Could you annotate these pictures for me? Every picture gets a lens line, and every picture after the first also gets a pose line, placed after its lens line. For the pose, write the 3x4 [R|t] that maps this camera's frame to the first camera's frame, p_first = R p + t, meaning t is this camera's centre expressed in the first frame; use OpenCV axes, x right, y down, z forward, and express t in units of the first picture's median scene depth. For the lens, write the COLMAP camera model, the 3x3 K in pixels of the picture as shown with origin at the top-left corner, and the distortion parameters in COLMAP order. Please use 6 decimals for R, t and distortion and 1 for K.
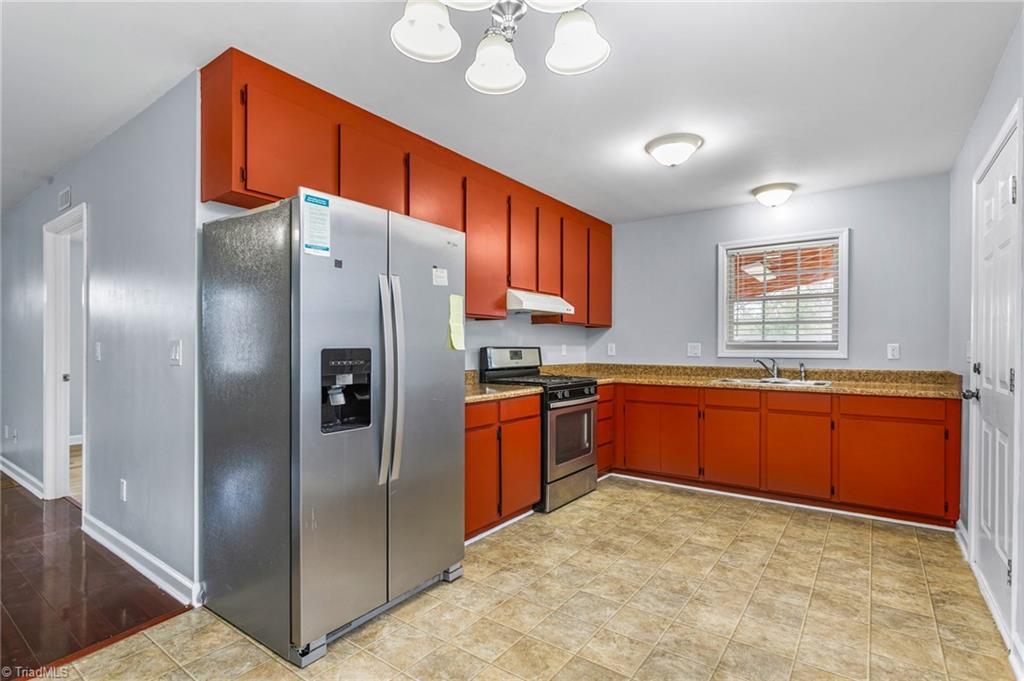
lens RADIAL K [[496.6, 0, 521.2], [0, 496.6, 343.0], [0, 0, 1]] dist [0.003480, -0.001263]
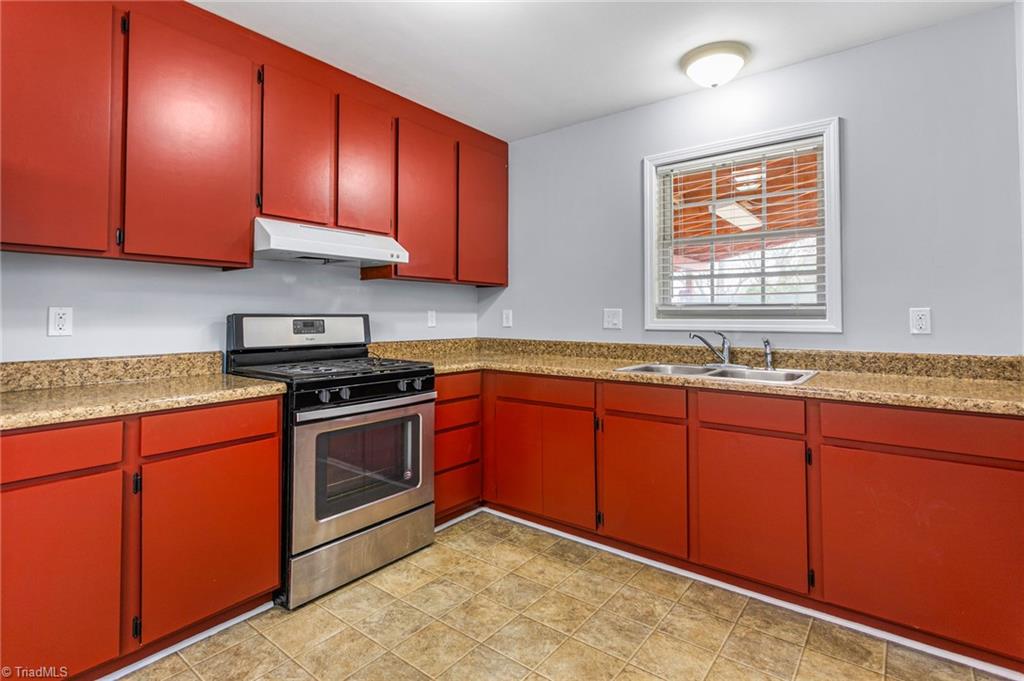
lens RADIAL K [[496.6, 0, 511.1], [0, 496.6, 306.7], [0, 0, 1]] dist [0.003480, -0.001263]
pose [[0.999482, -0.001033, -0.032175, 0.271943], [0.000697, 0.999945, -0.010445, 0.005627], [0.032184, 0.010418, 0.999428, 0.380452]]
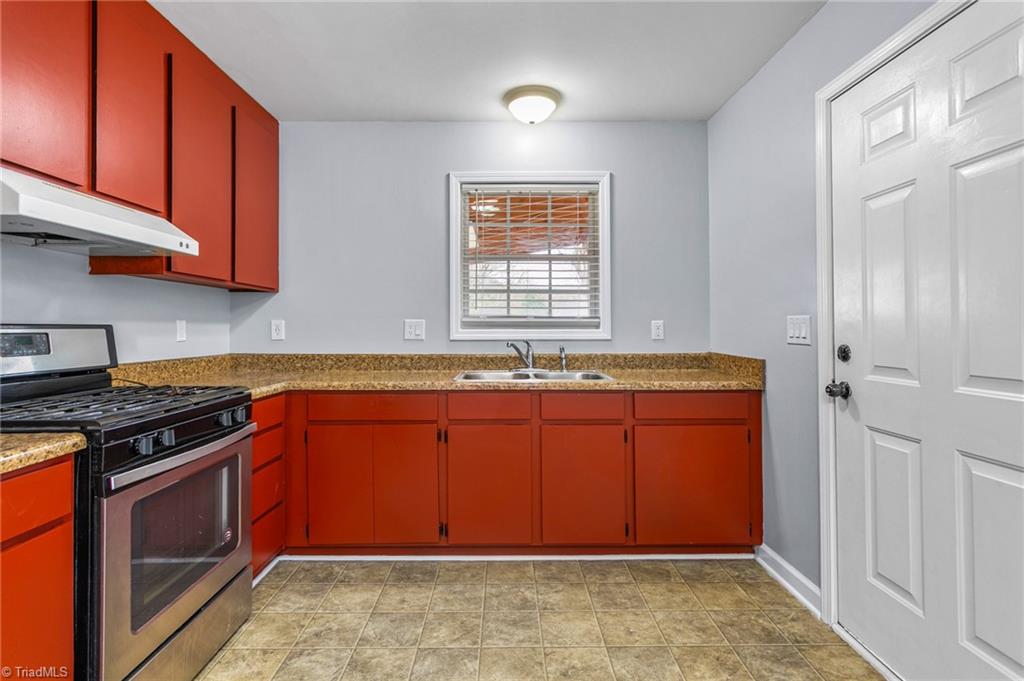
lens RADIAL K [[496.6, 0, 507.0], [0, 496.6, 325.9], [0, 0, 1]] dist [0.003480, -0.001263]
pose [[0.809123, 0.000086, 0.587639, 0.068865], [-0.003223, 0.999986, 0.004291, 0.006813], [-0.587630, -0.005367, 0.809112, 0.458320]]
